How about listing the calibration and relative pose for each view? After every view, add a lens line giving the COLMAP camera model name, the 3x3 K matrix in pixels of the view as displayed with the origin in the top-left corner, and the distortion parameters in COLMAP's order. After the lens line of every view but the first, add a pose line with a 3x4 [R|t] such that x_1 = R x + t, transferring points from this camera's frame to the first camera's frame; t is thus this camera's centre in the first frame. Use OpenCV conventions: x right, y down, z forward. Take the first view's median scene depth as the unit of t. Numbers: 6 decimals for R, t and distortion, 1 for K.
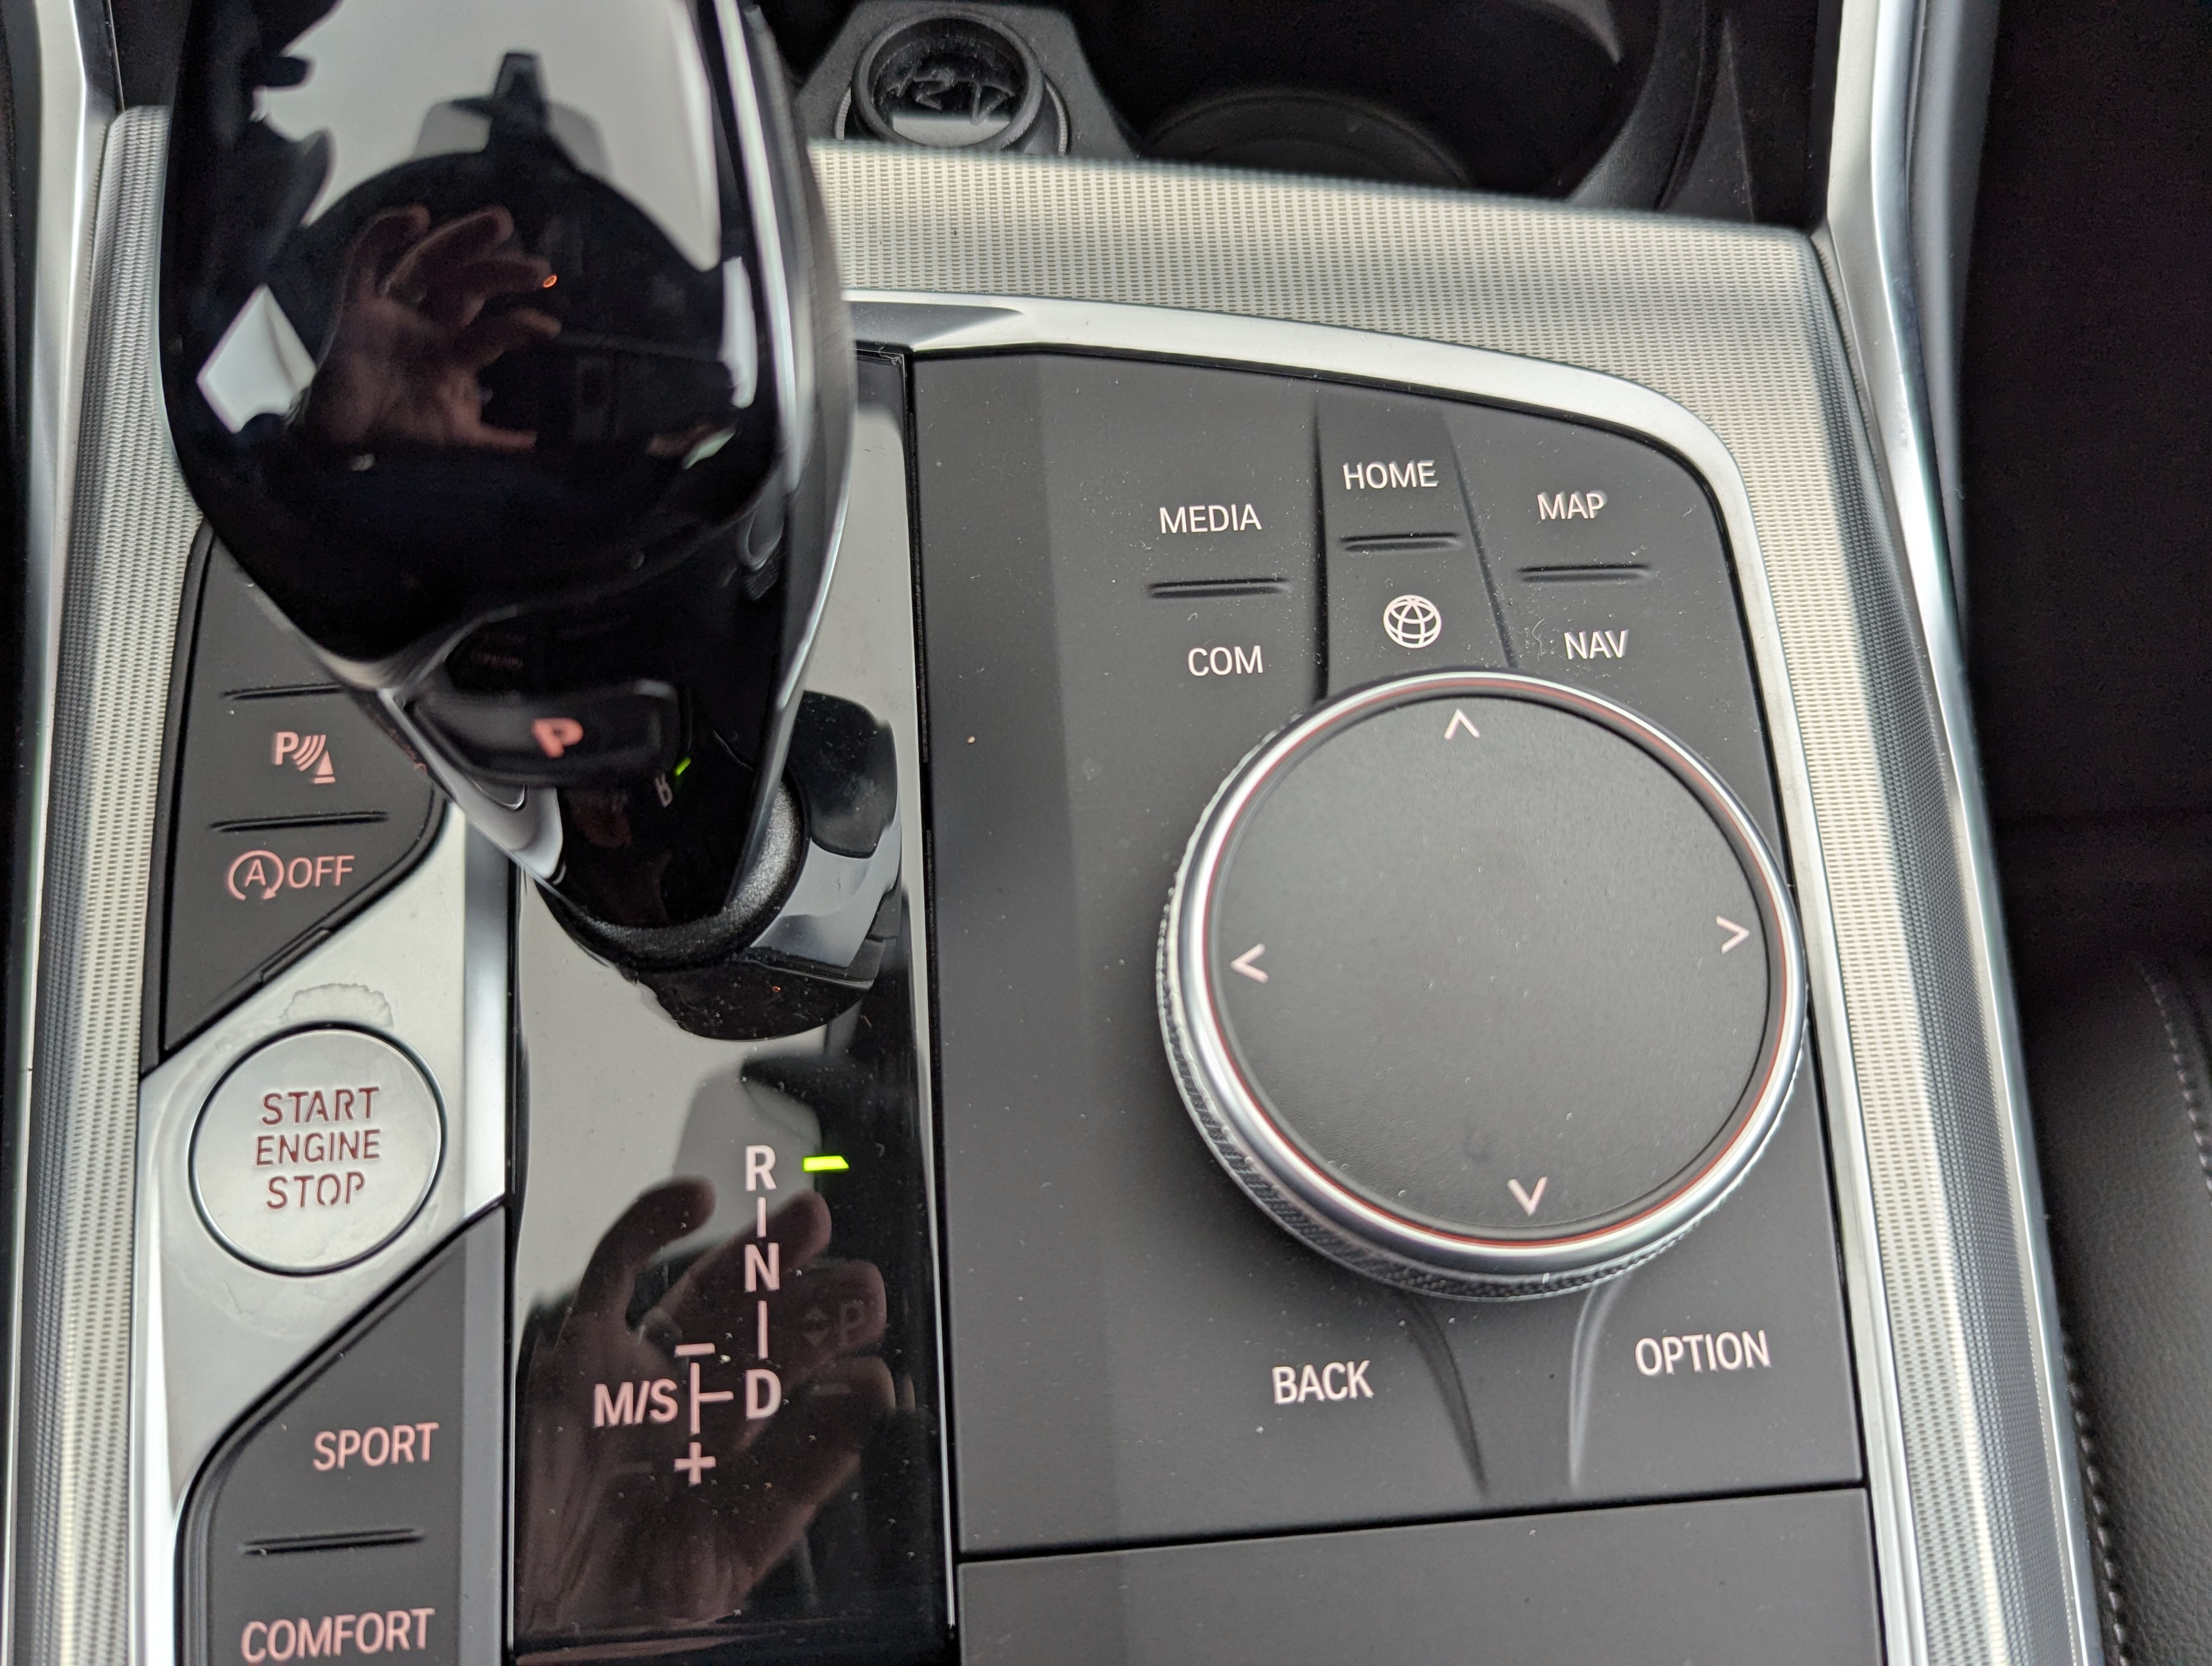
lens RADIAL K [[1925.8, 0, 1125.2], [0, 1925.8, 820.6], [0, 0, 1]] dist [-0.000541, 0.018035]
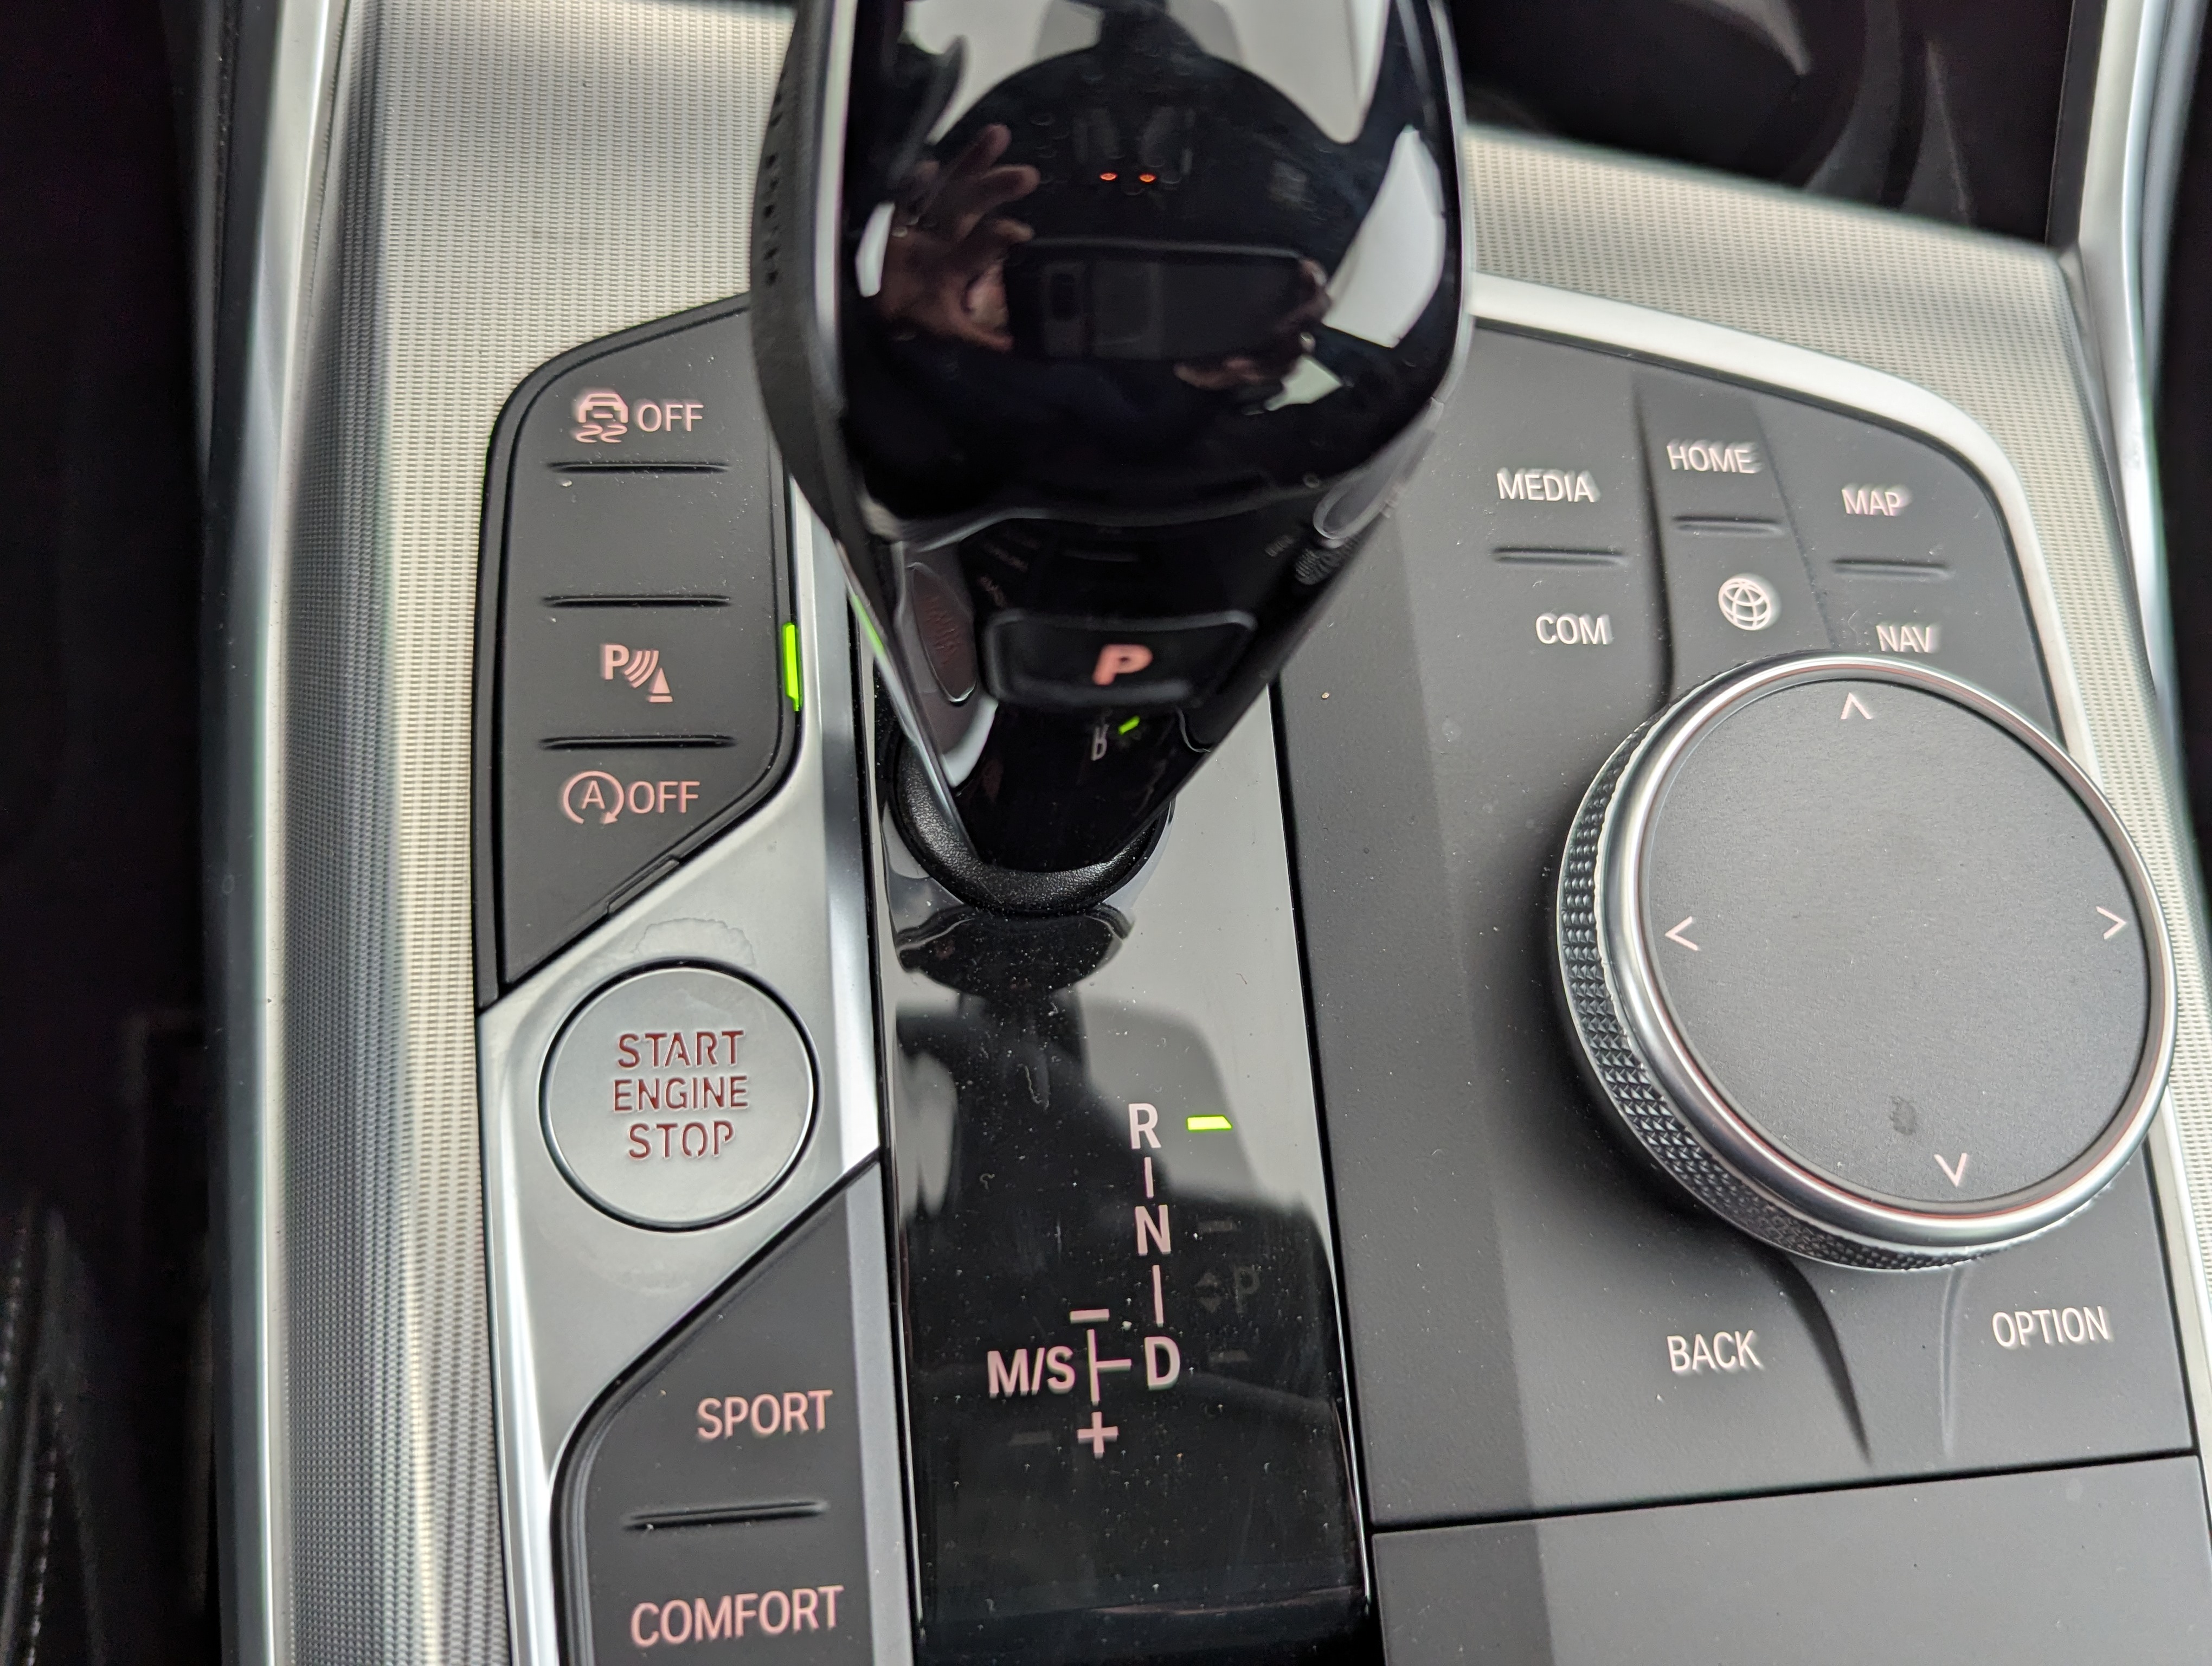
lens RADIAL K [[1925.8, 0, 1113.2], [0, 1925.8, 826.9], [0, 0, 1]] dist [-0.000541, 0.018035]
pose [[0.987633, 0.046371, 0.149771, -0.362851], [-0.047525, 0.998862, 0.004131, 0.028261], [-0.149409, -0.011198, 0.988712, 0.055642]]
